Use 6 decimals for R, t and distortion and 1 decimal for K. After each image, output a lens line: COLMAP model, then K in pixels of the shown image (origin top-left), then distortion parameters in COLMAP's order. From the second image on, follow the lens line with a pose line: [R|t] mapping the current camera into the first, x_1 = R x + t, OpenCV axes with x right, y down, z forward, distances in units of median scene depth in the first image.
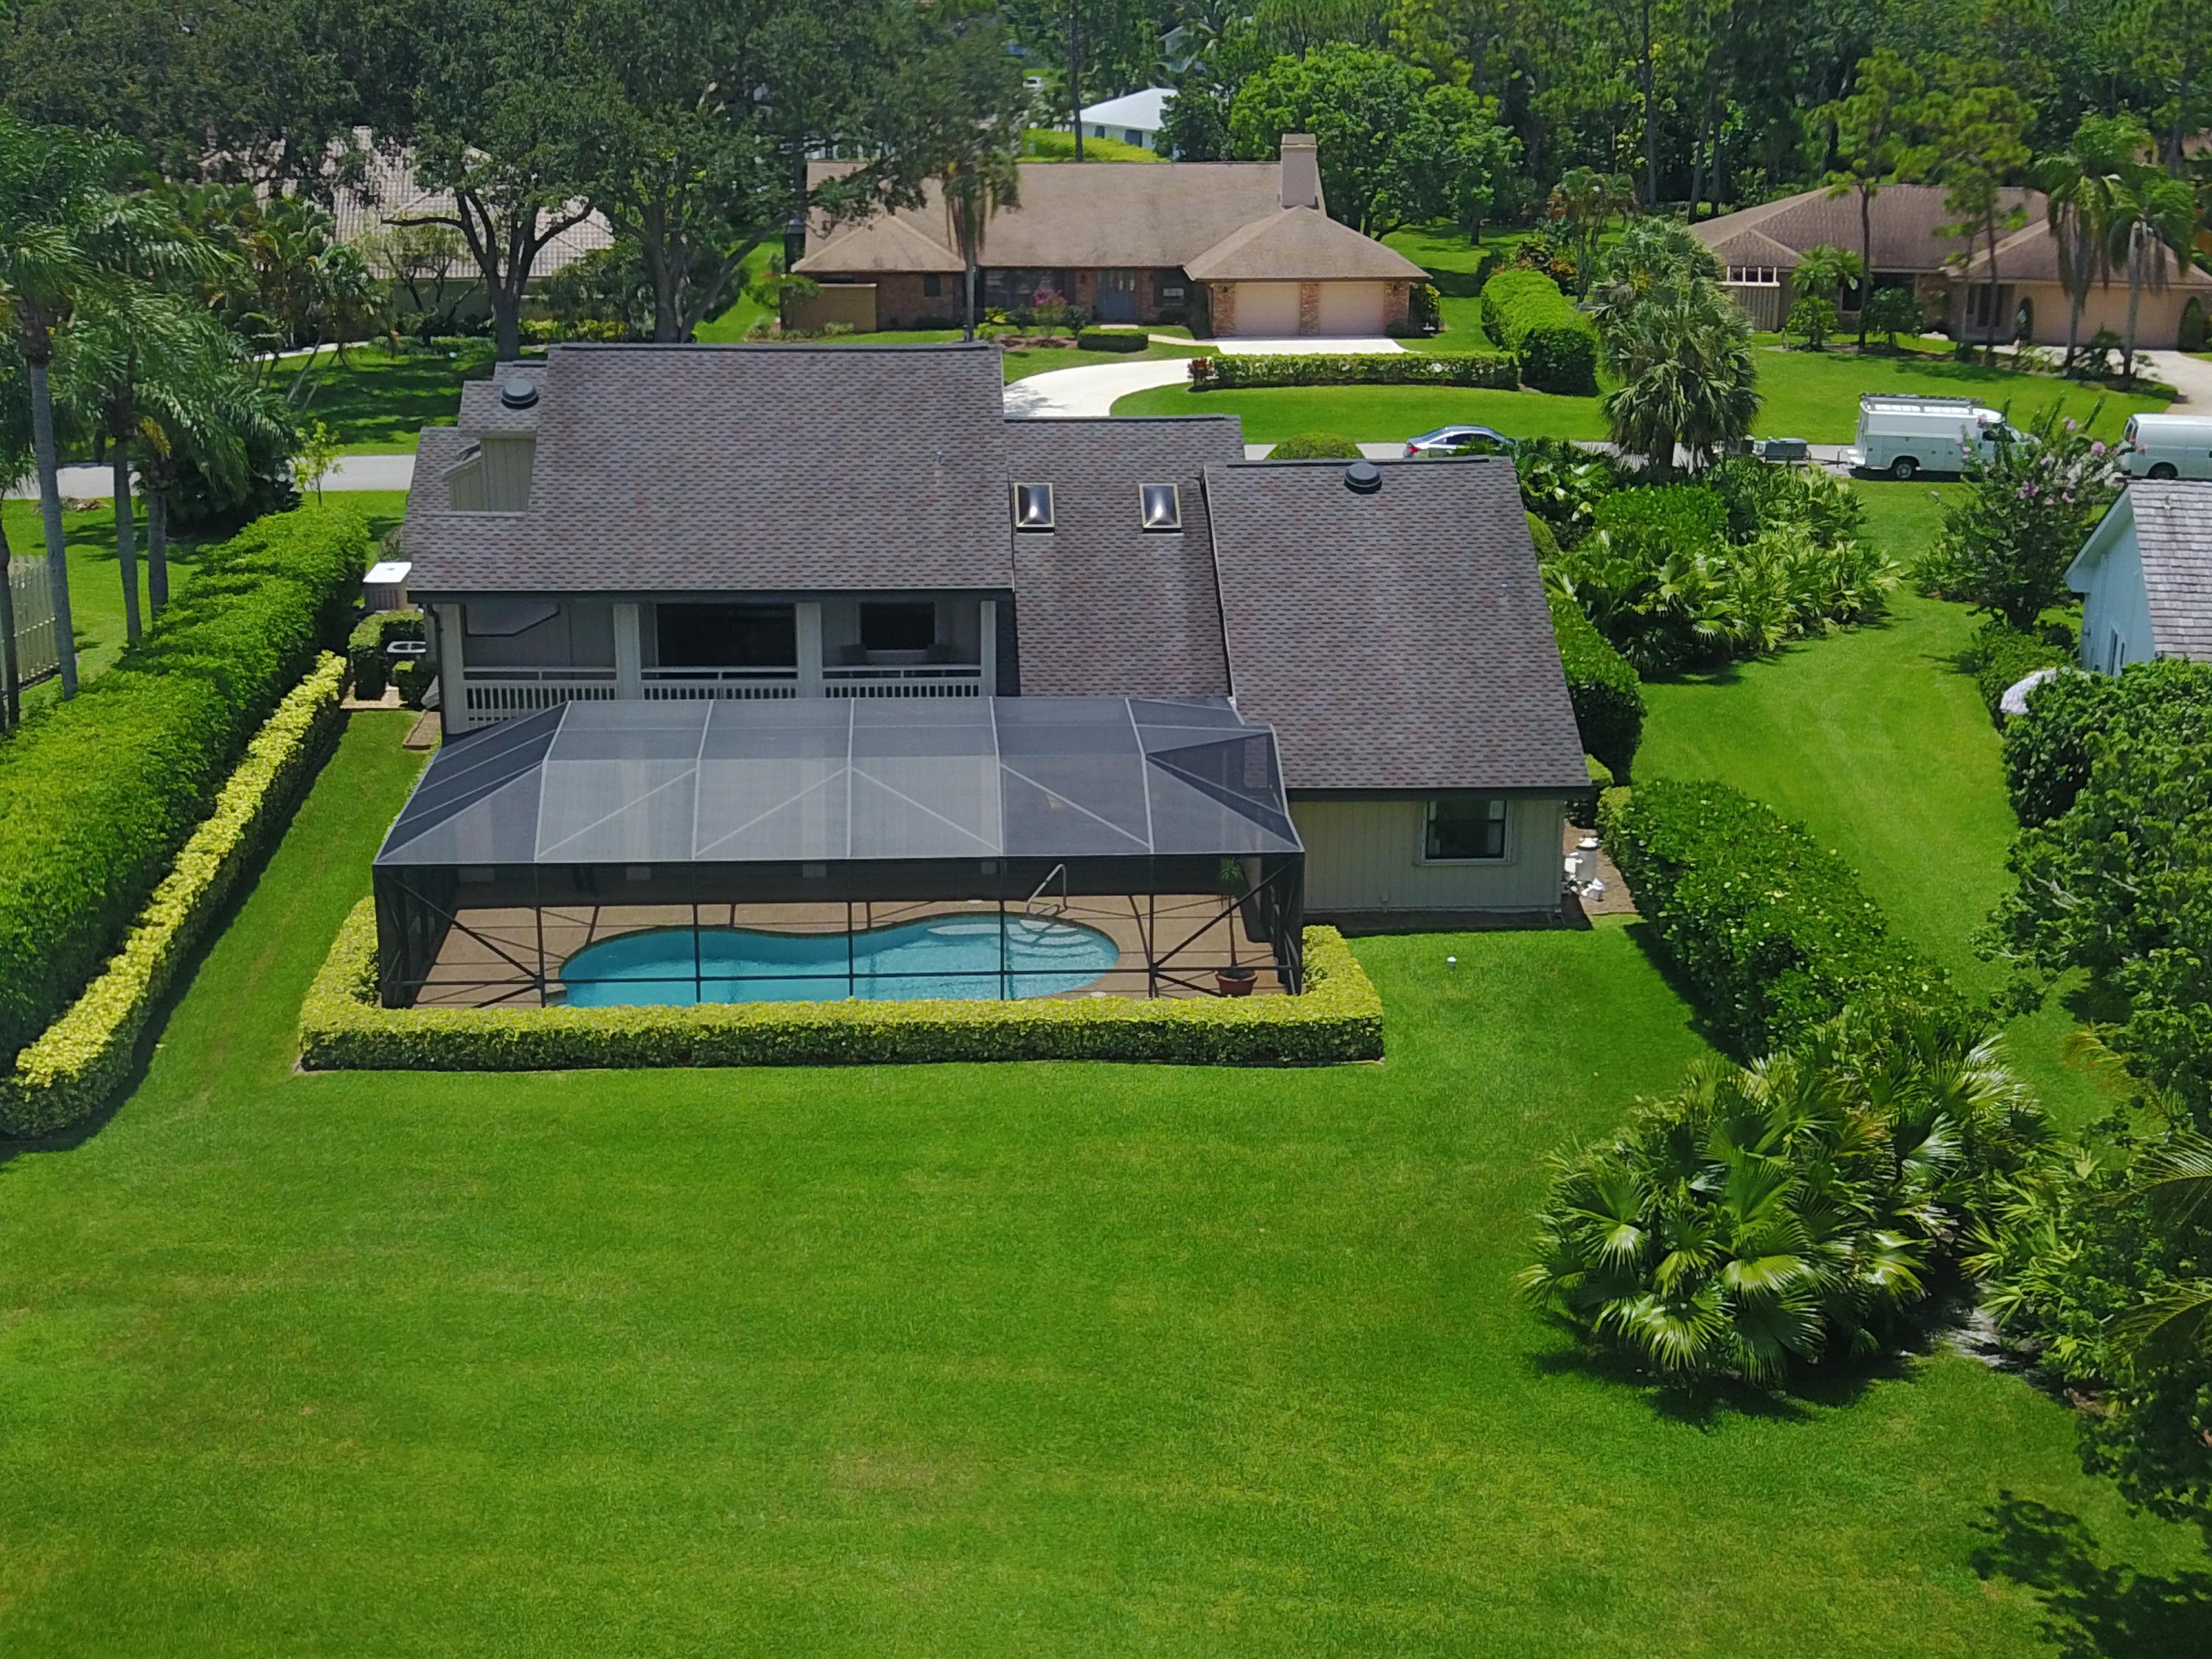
lens RADIAL K [[2958.9, 0, 1109.6], [0, 2958.9, 817.5], [0, 0, 1]] dist [0.301777, -1.500366]
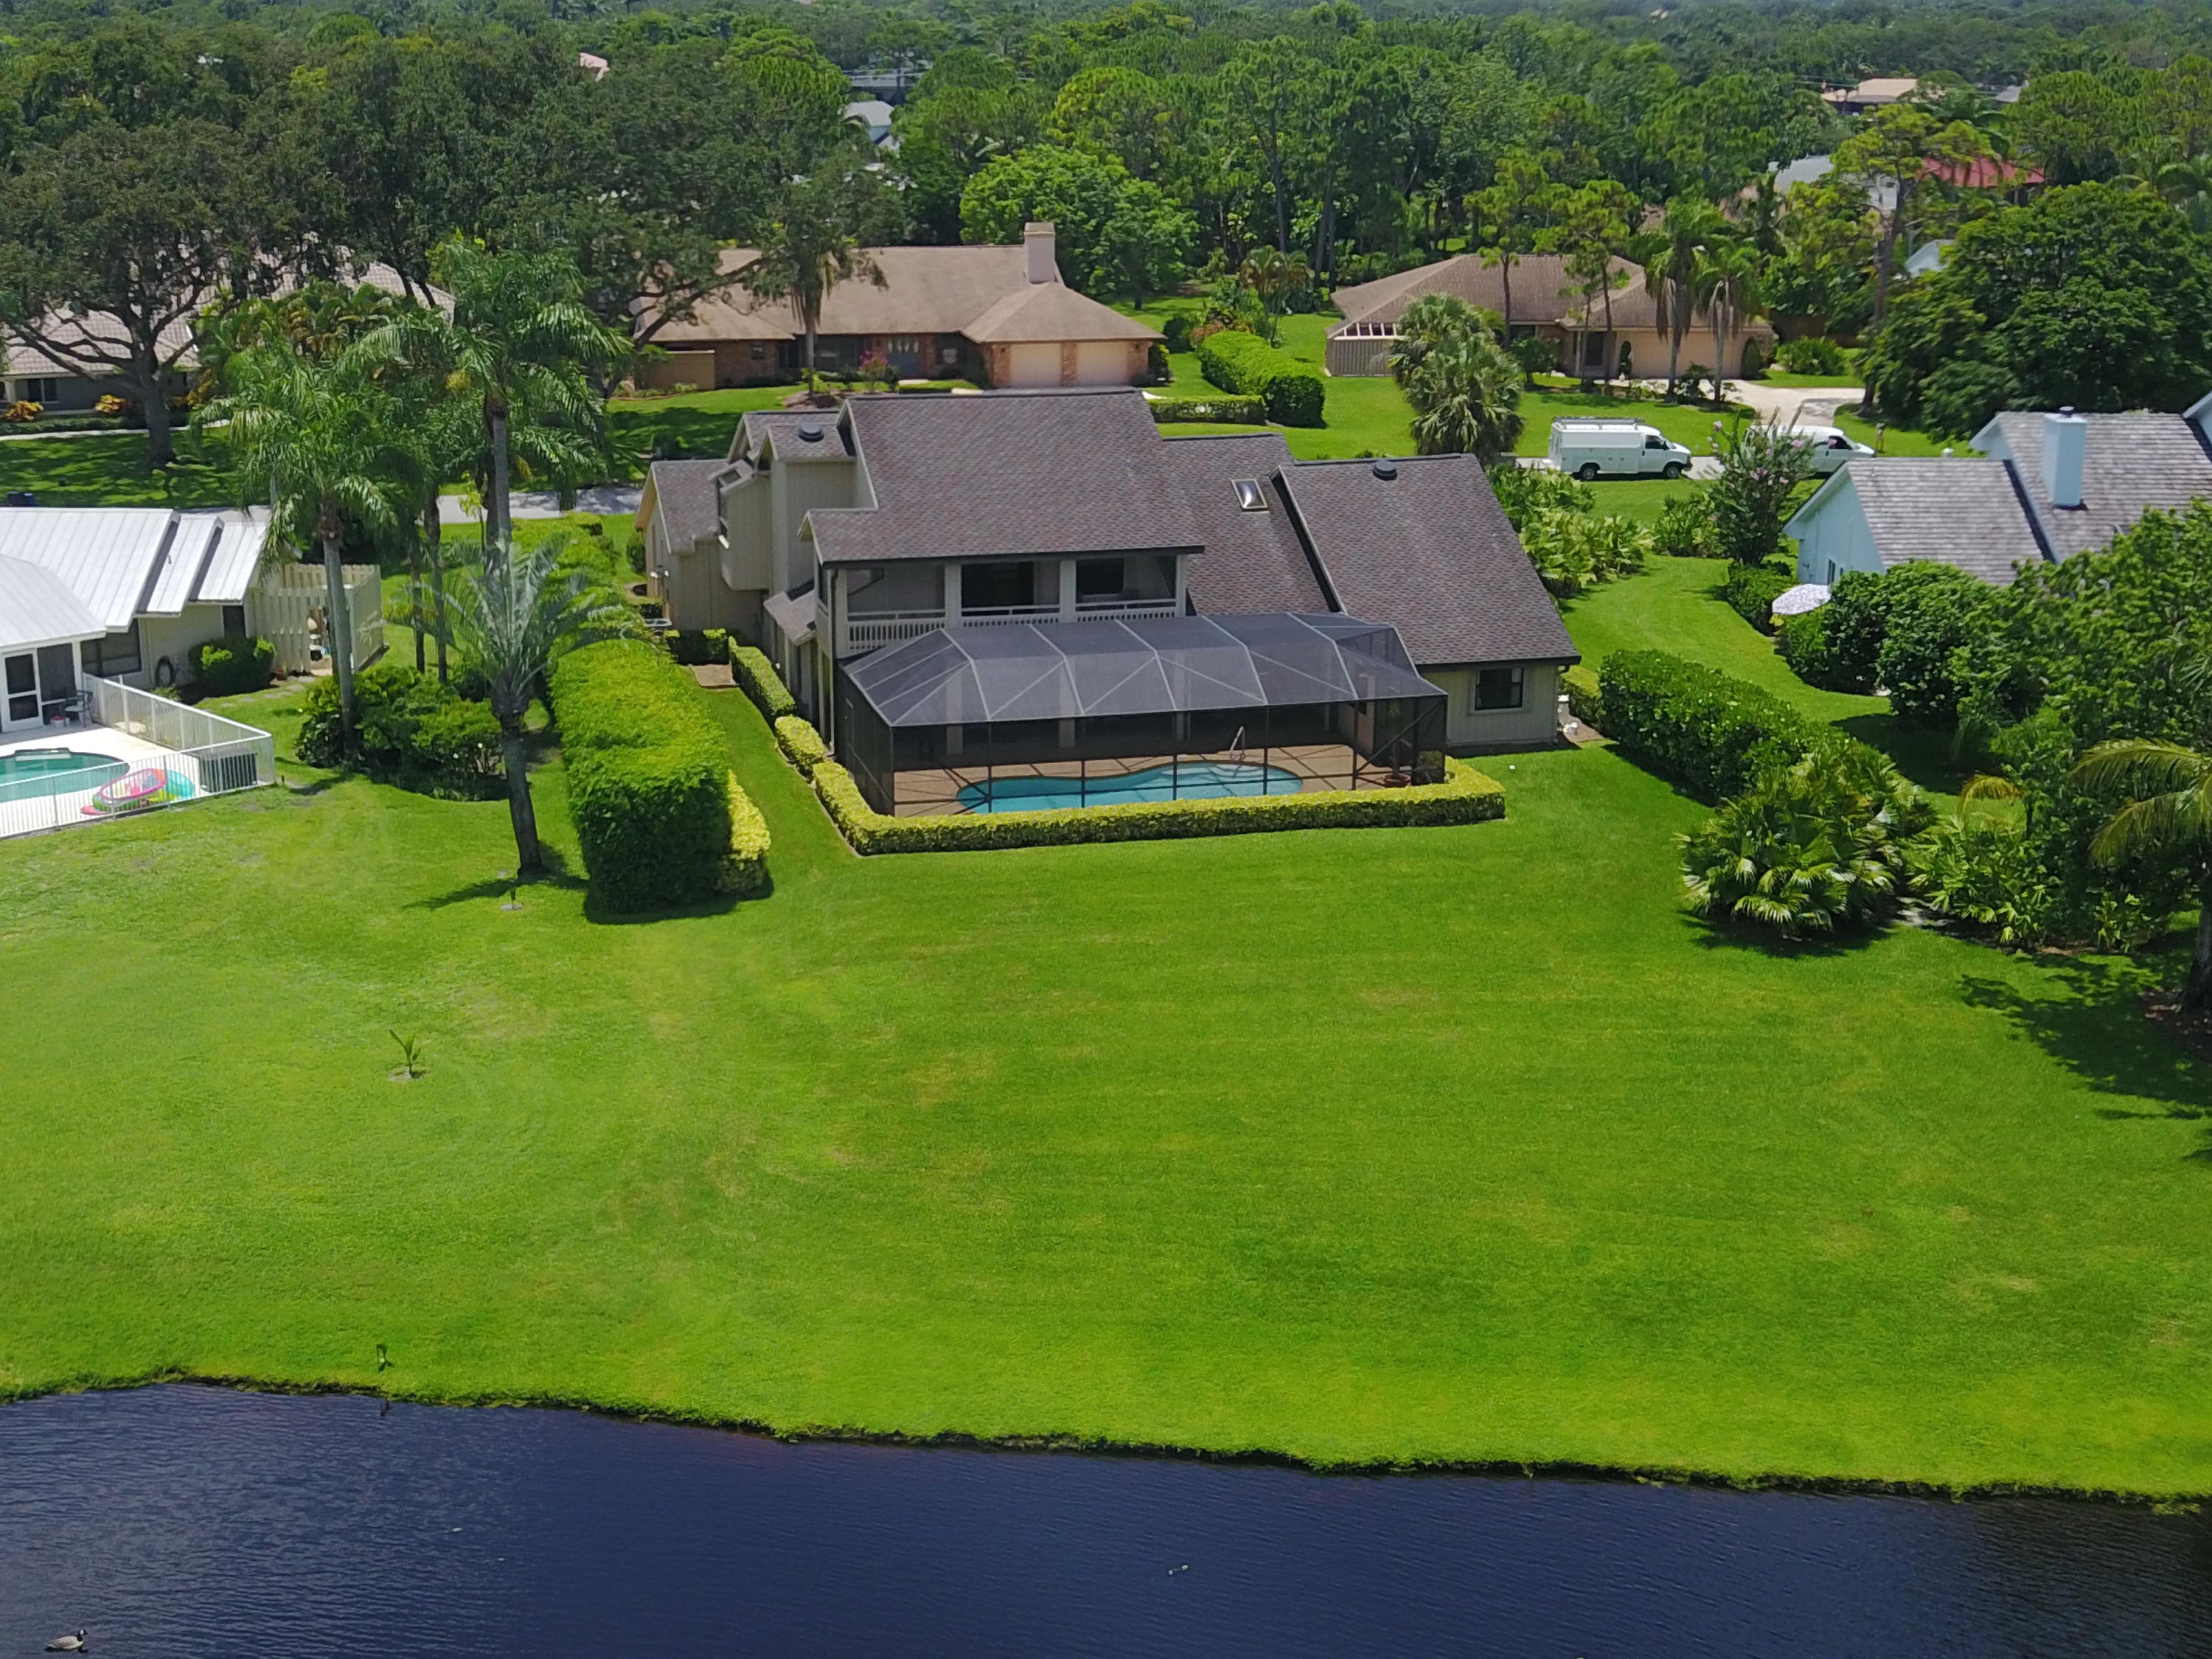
lens RADIAL K [[2958.9, 0, 1109.6], [0, 2958.9, 817.5], [0, 0, 1]] dist [0.301777, -1.500366]
pose [[0.980638, -0.052759, 0.188590, -0.369036], [0.056373, 0.998314, -0.013845, 0.079258], [-0.187542, 0.024208, 0.981958, -0.477383]]
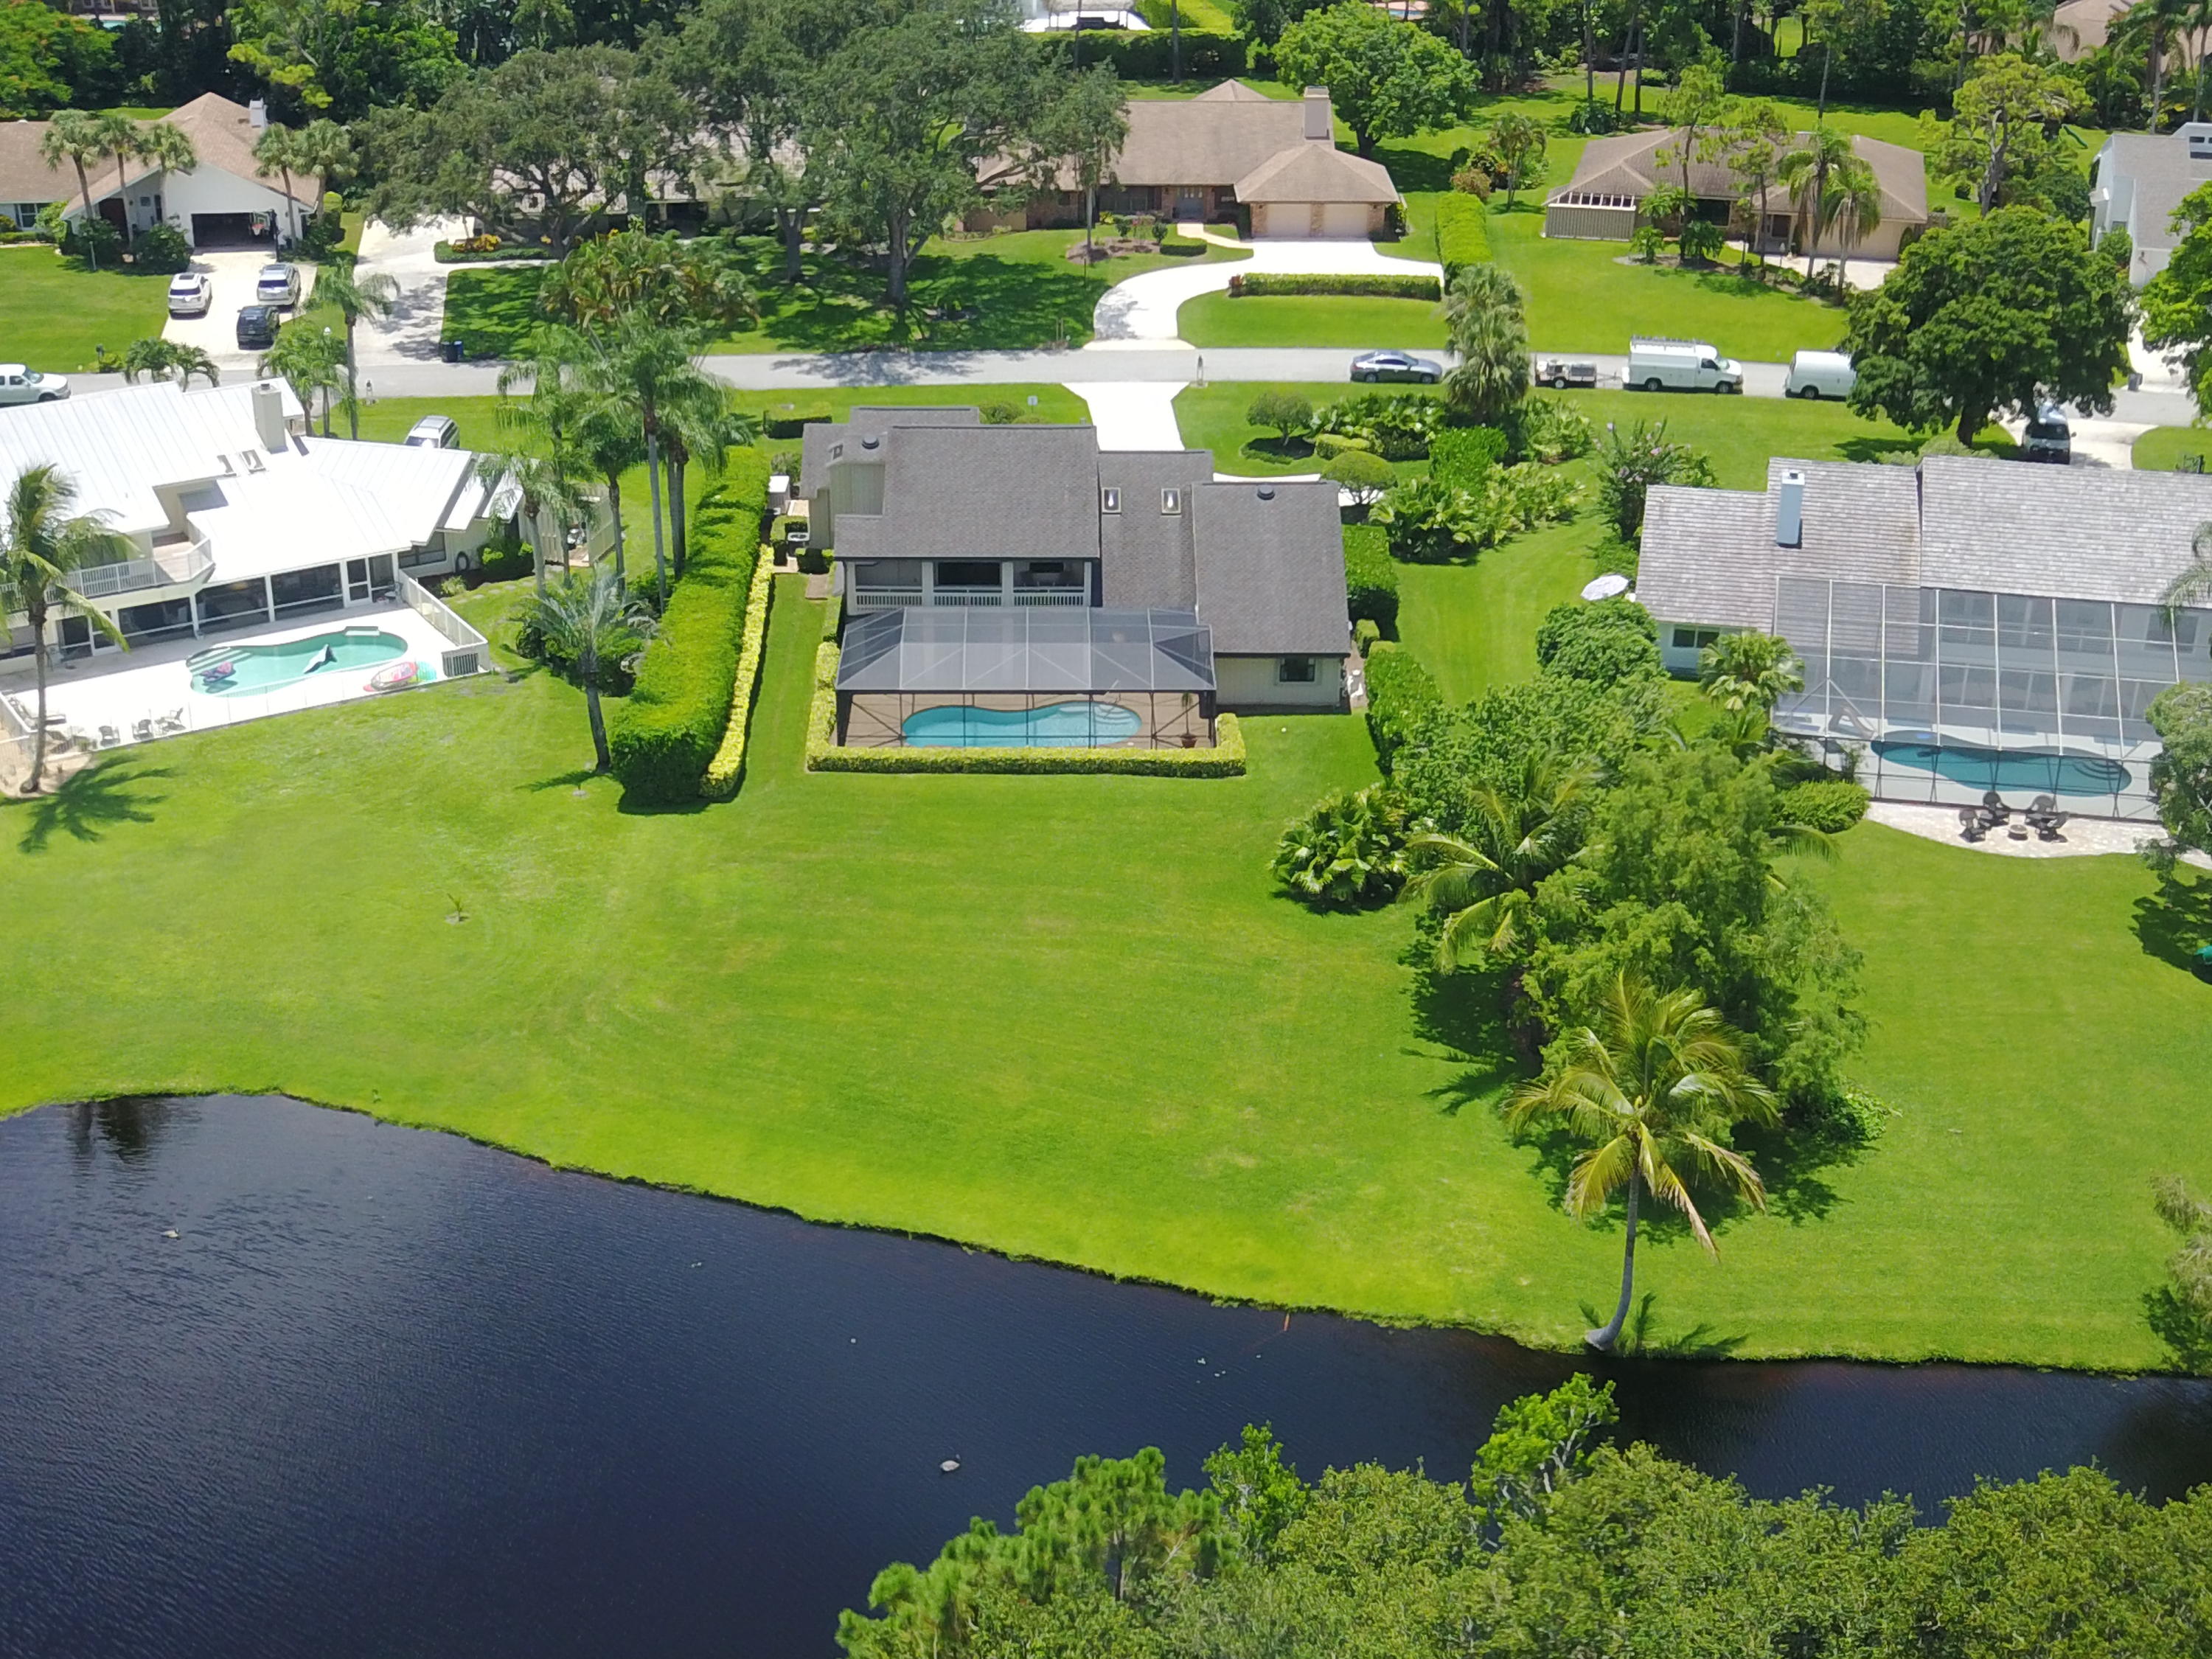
lens RADIAL K [[2958.9, 0, 1109.6], [0, 2958.9, 817.5], [0, 0, 1]] dist [0.301777, -1.500366]
pose [[0.999011, 0.022264, -0.038491, 0.064758], [-0.016677, 0.990035, 0.139833, -0.191781], [0.041221, -0.139053, 0.989427, -1.216455]]
